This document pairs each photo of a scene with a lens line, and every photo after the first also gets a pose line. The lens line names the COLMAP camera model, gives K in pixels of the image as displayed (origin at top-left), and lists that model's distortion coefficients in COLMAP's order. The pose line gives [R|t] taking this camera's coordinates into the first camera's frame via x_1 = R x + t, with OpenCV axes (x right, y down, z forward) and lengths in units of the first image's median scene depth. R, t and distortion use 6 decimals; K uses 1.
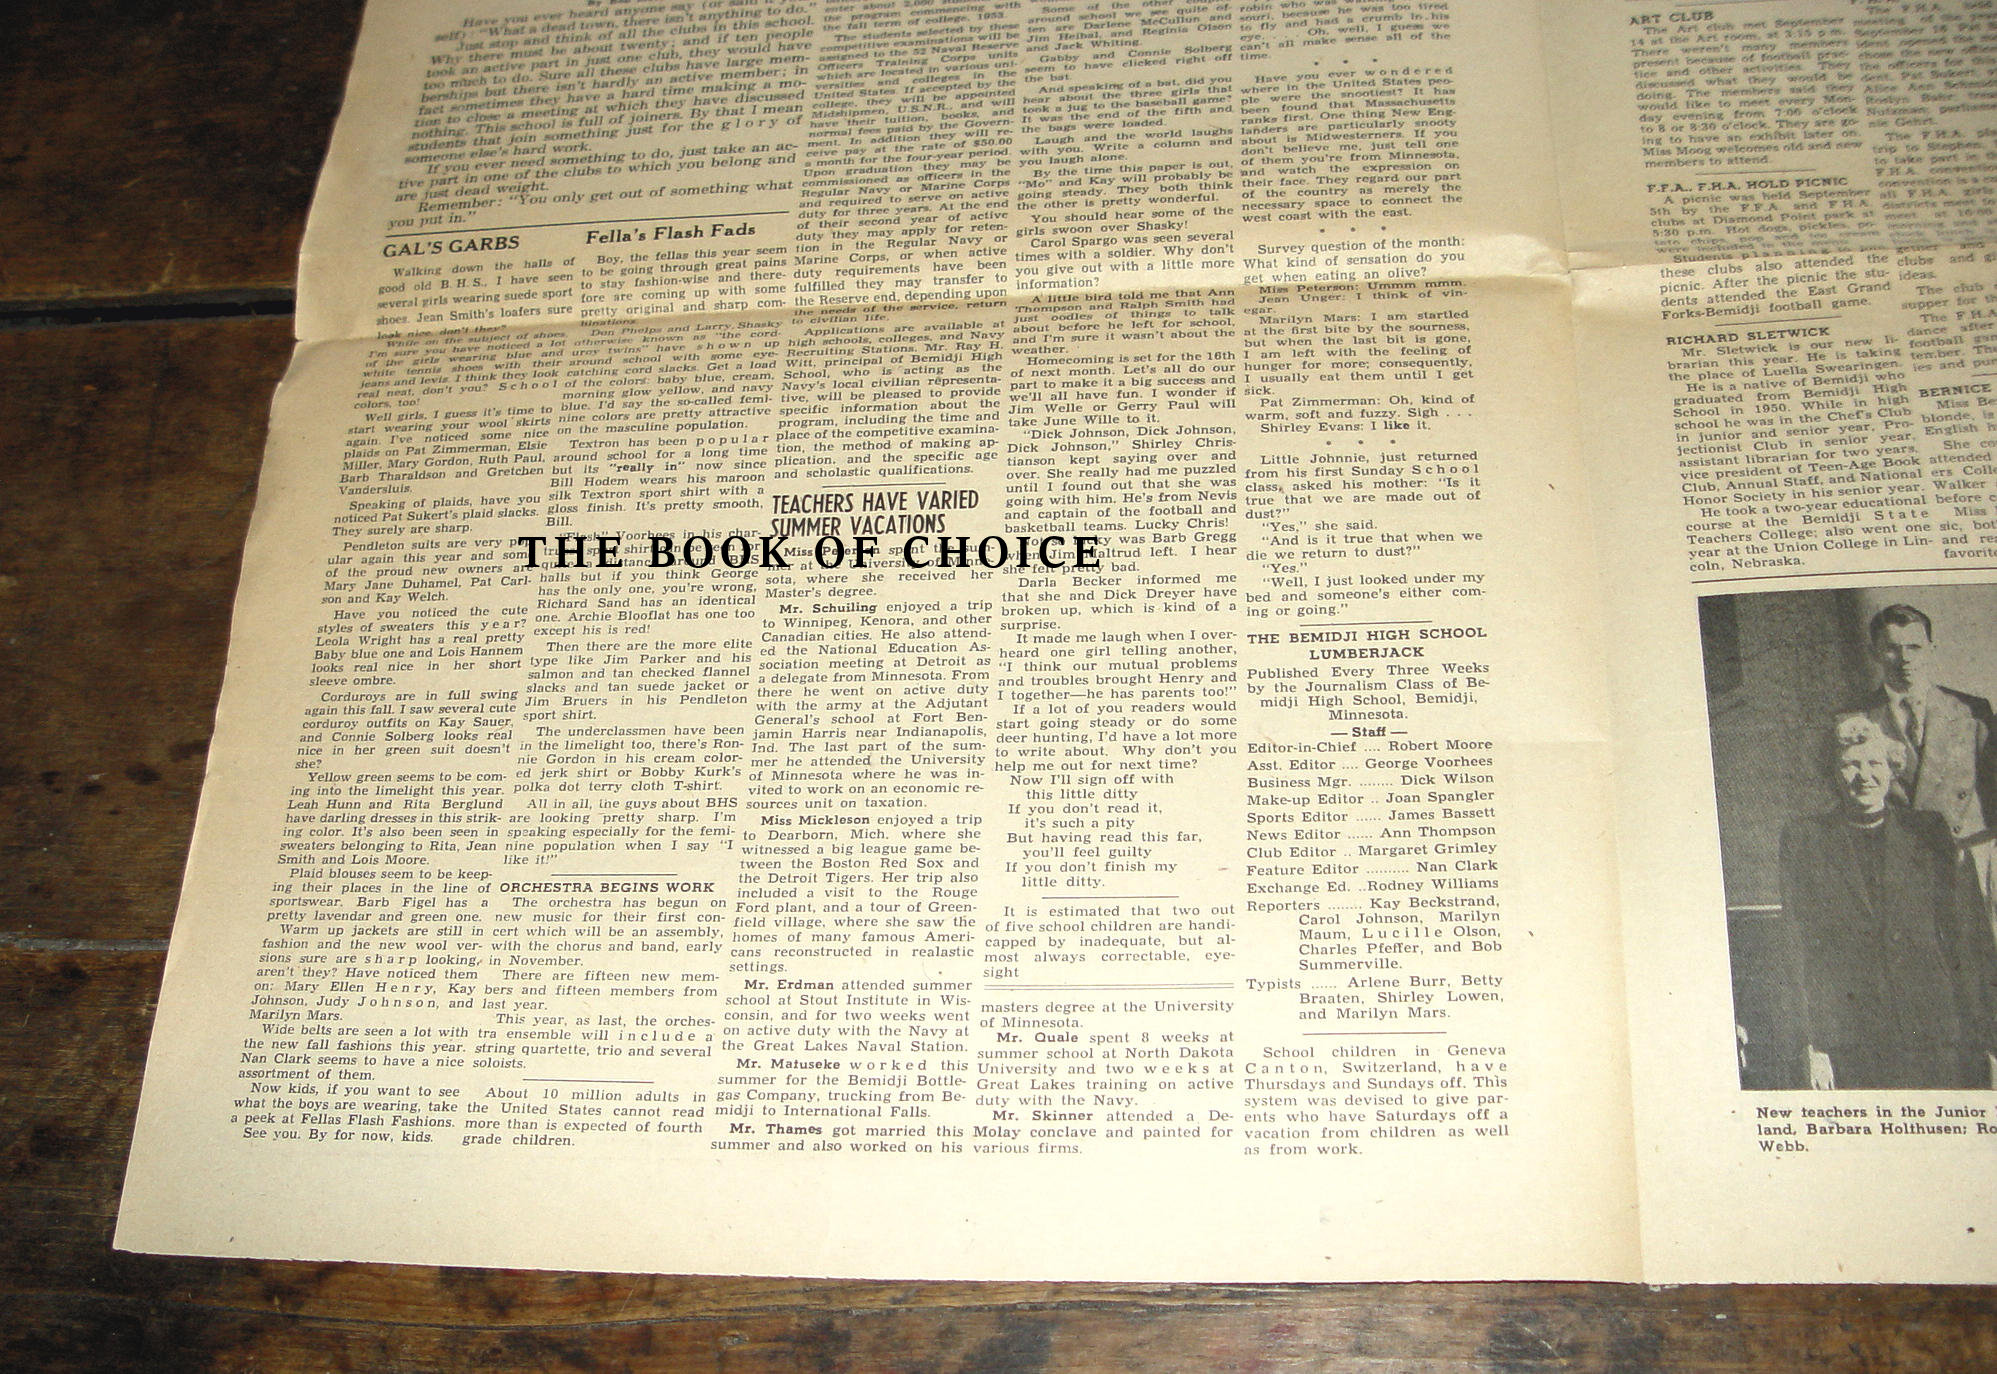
lens RADIAL K [[2322.7, 0, 954.9], [0, 2322.7, 807.2], [0, 0, 1]] dist [-0.217385, 0.243342]
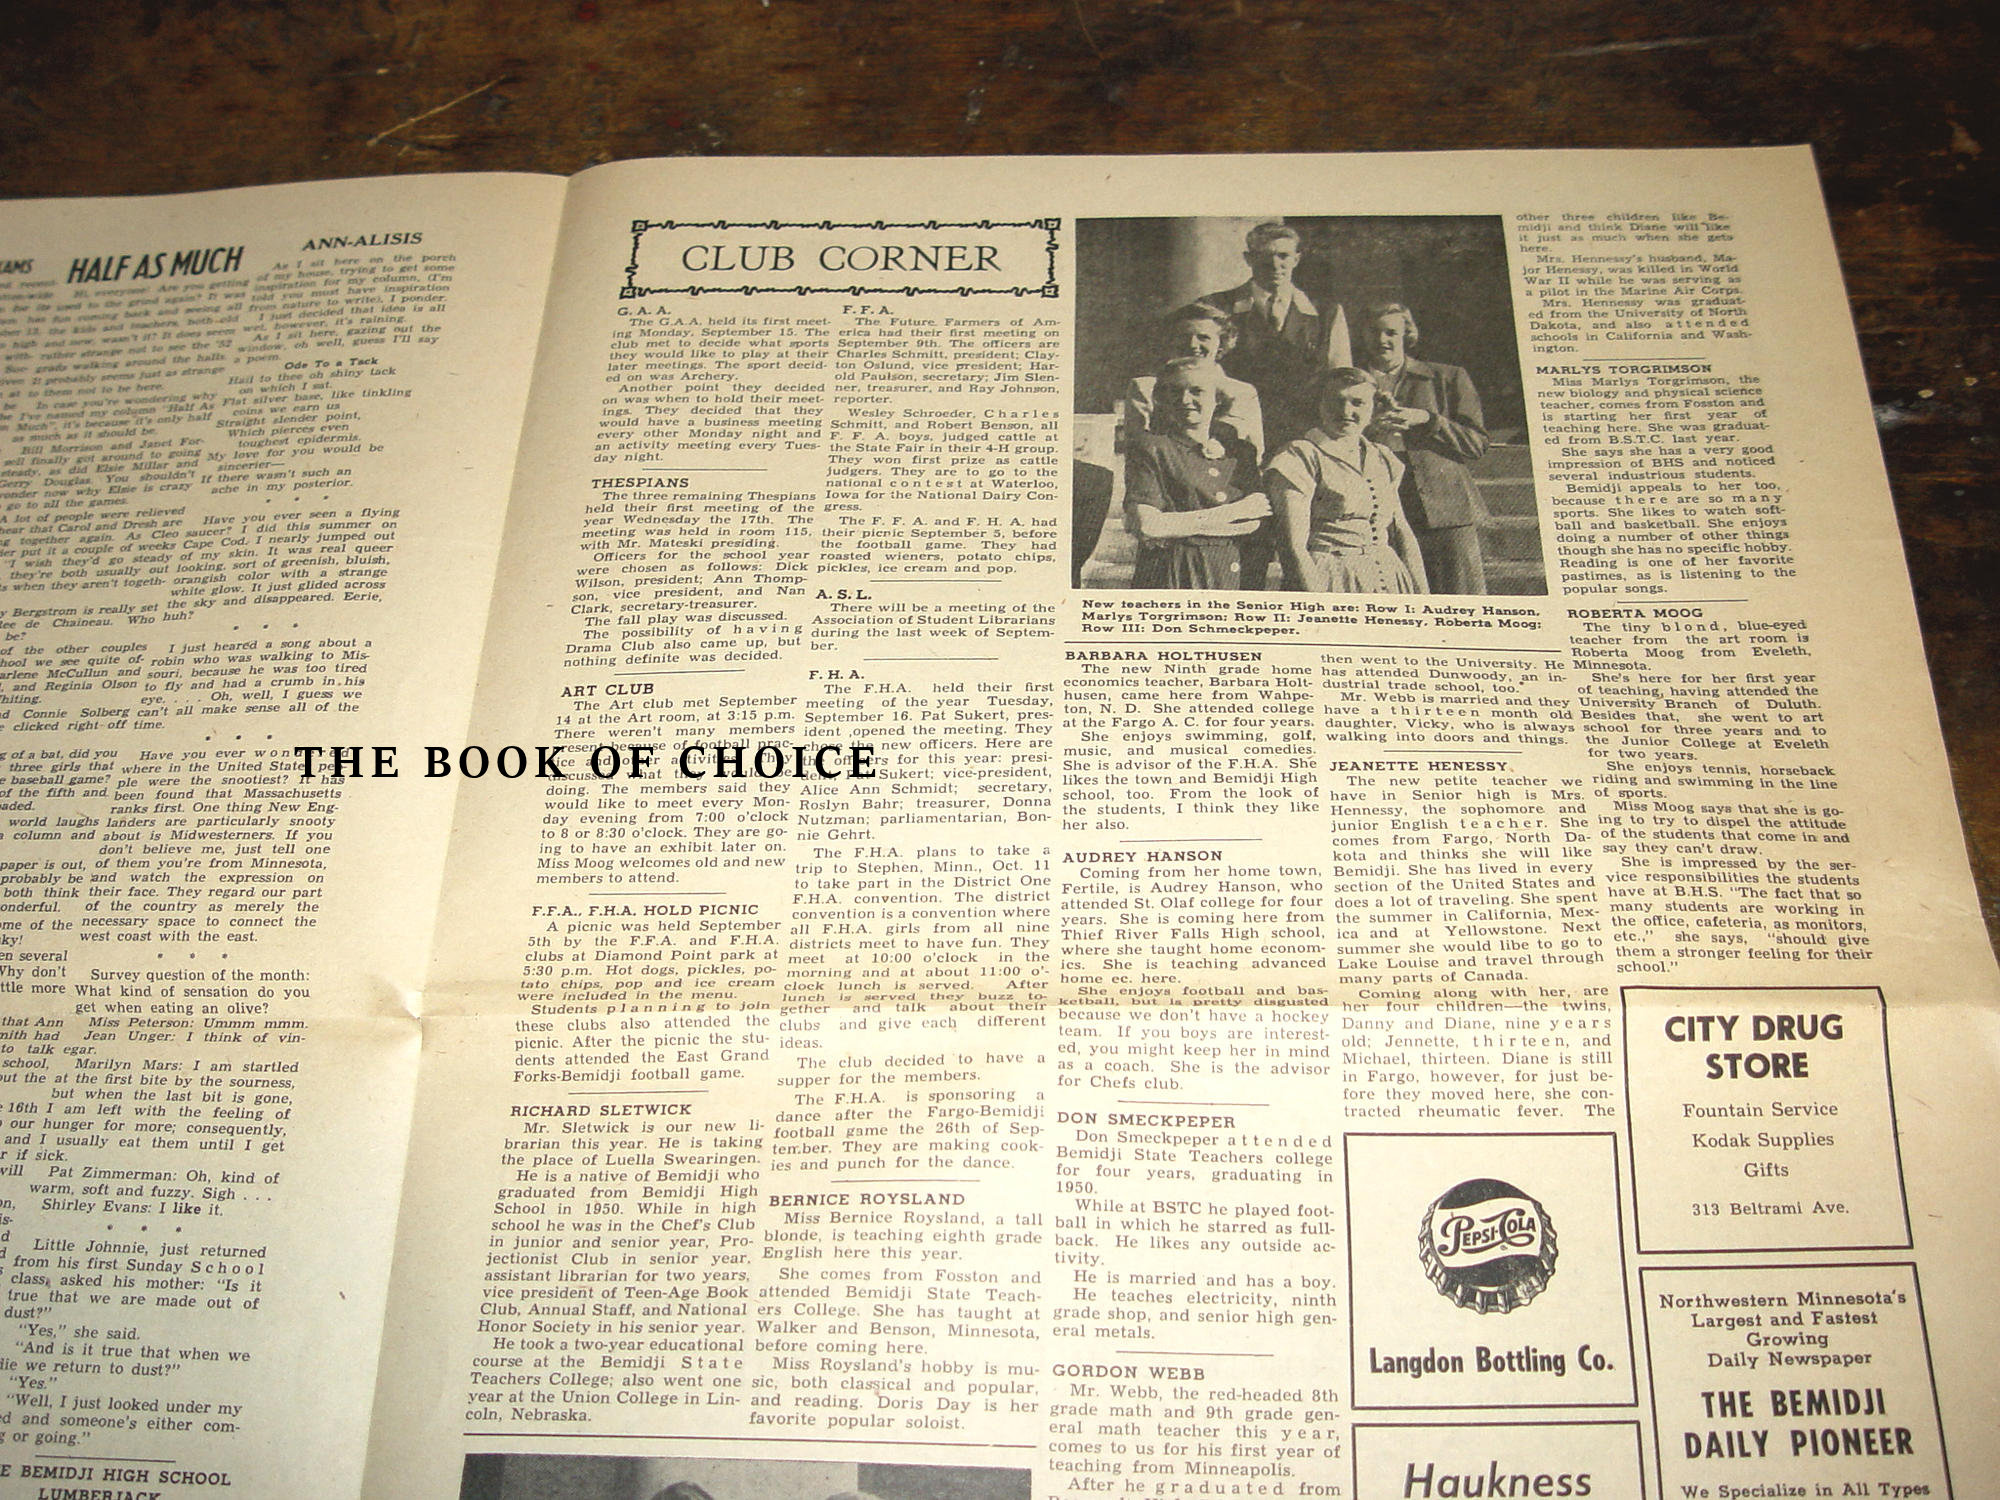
lens RADIAL K [[2281.2, 0, 966.6], [0, 2281.2, 779.7], [0, 0, 1]] dist [-0.222077, 0.257790]
pose [[0.997959, 0.021810, 0.060021, 0.434207], [-0.016592, 0.996147, -0.086111, -0.261362], [-0.061668, 0.084939, 0.994476, 0.128619]]
